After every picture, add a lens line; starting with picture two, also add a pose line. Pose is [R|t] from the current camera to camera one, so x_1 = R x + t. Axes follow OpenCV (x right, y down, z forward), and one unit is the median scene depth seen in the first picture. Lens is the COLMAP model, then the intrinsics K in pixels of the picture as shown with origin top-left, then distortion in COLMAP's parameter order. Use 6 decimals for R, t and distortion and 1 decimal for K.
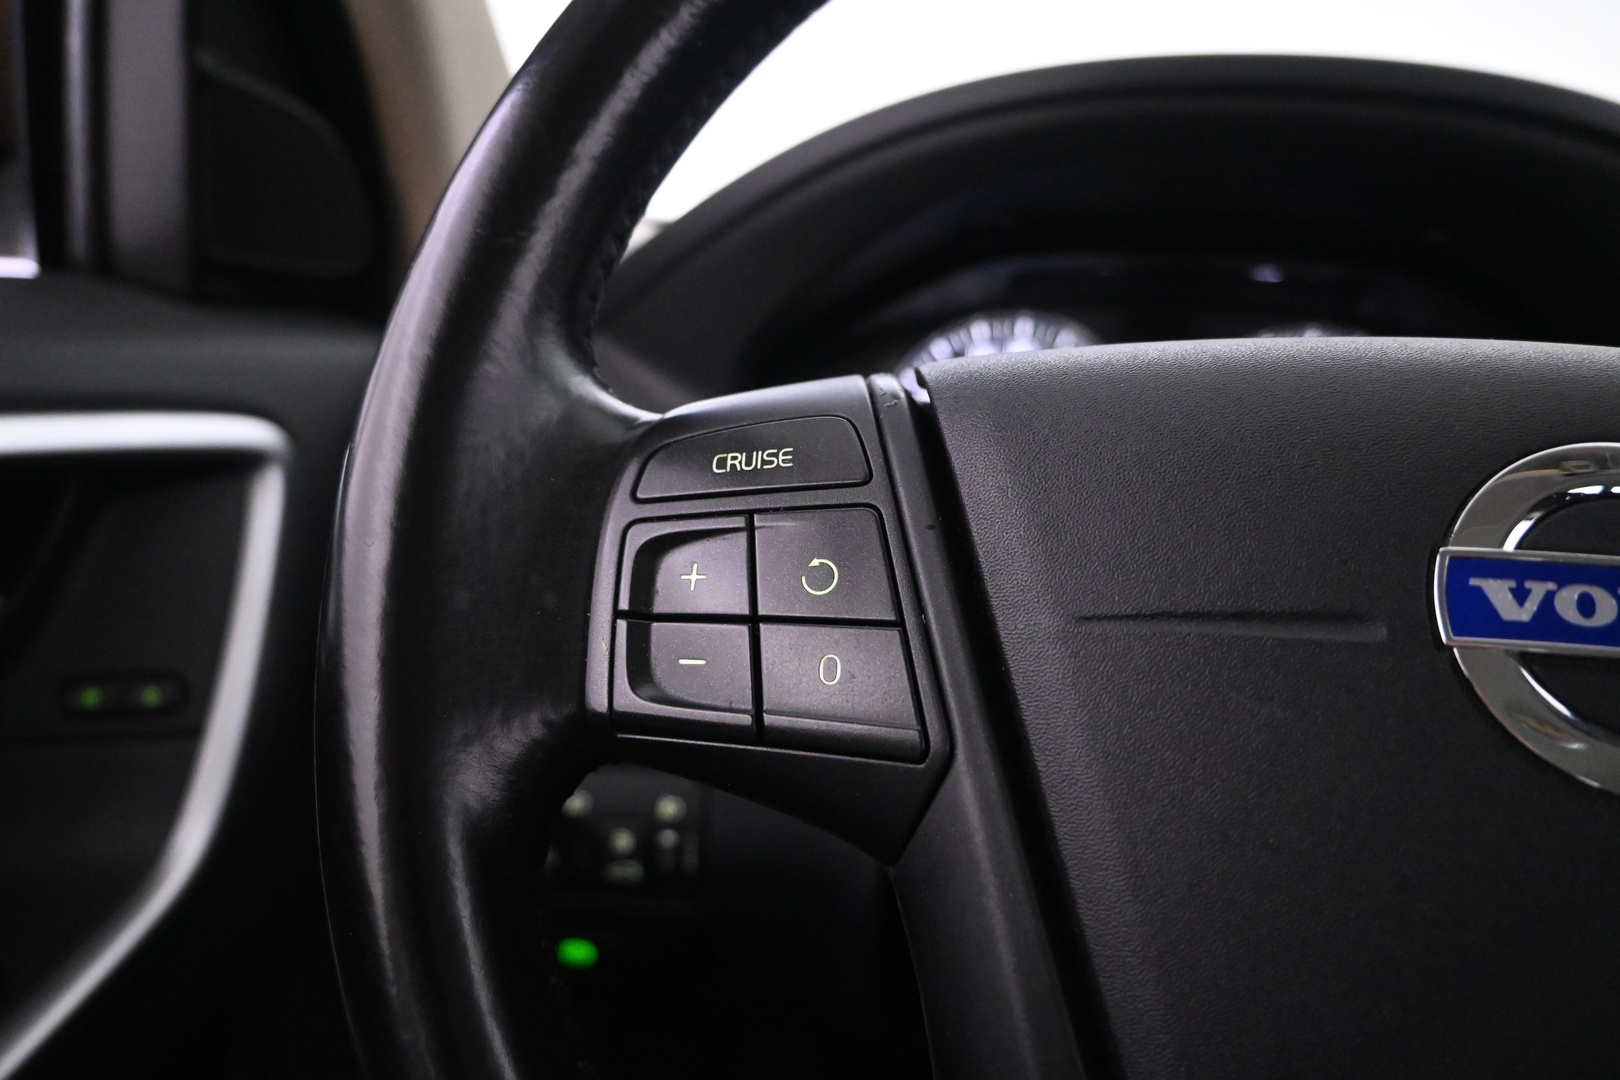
lens RADIAL K [[1232.8, 0, 810.0], [0, 1232.8, 540.0], [0, 0, 1]] dist [-0.045310, 0.000904]
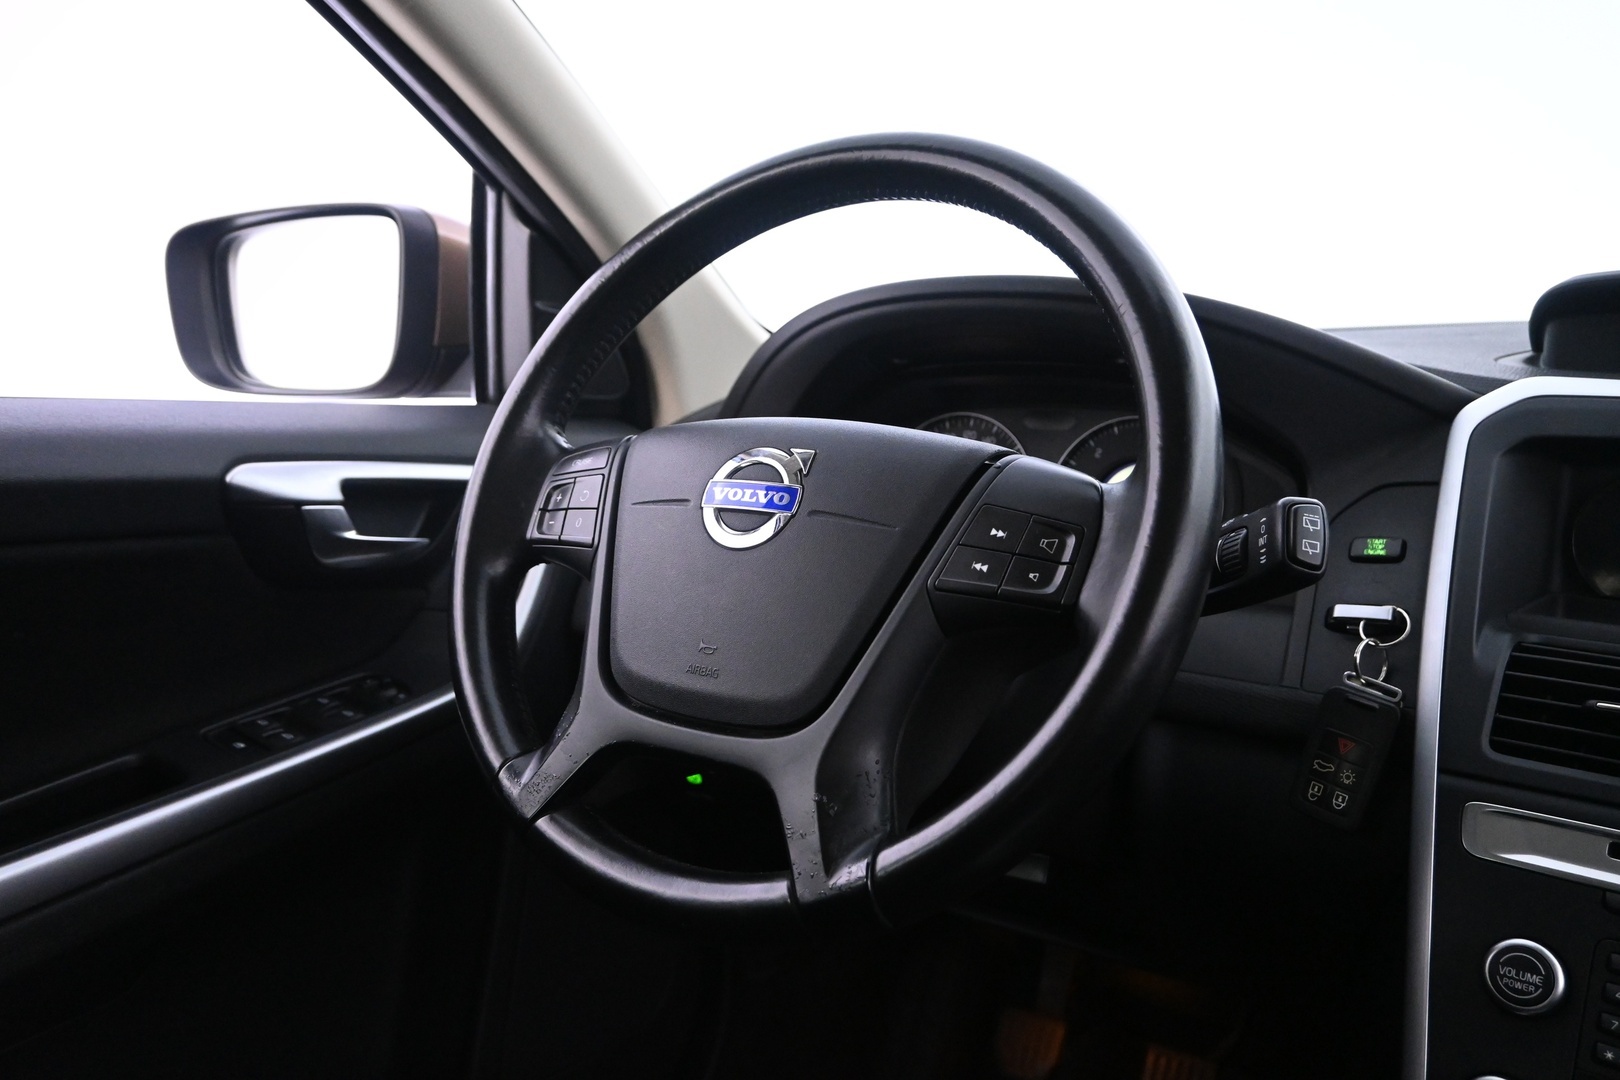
lens RADIAL K [[1253.2, 0, 810.0], [0, 1253.2, 540.0], [0, 0, 1]] dist [-0.001498, -0.000182]
pose [[0.910717, 0.028514, -0.412046, 1.771117], [-0.071407, 0.993462, -0.089077, 0.369596], [0.406812, 0.110547, 0.906798, -1.582256]]
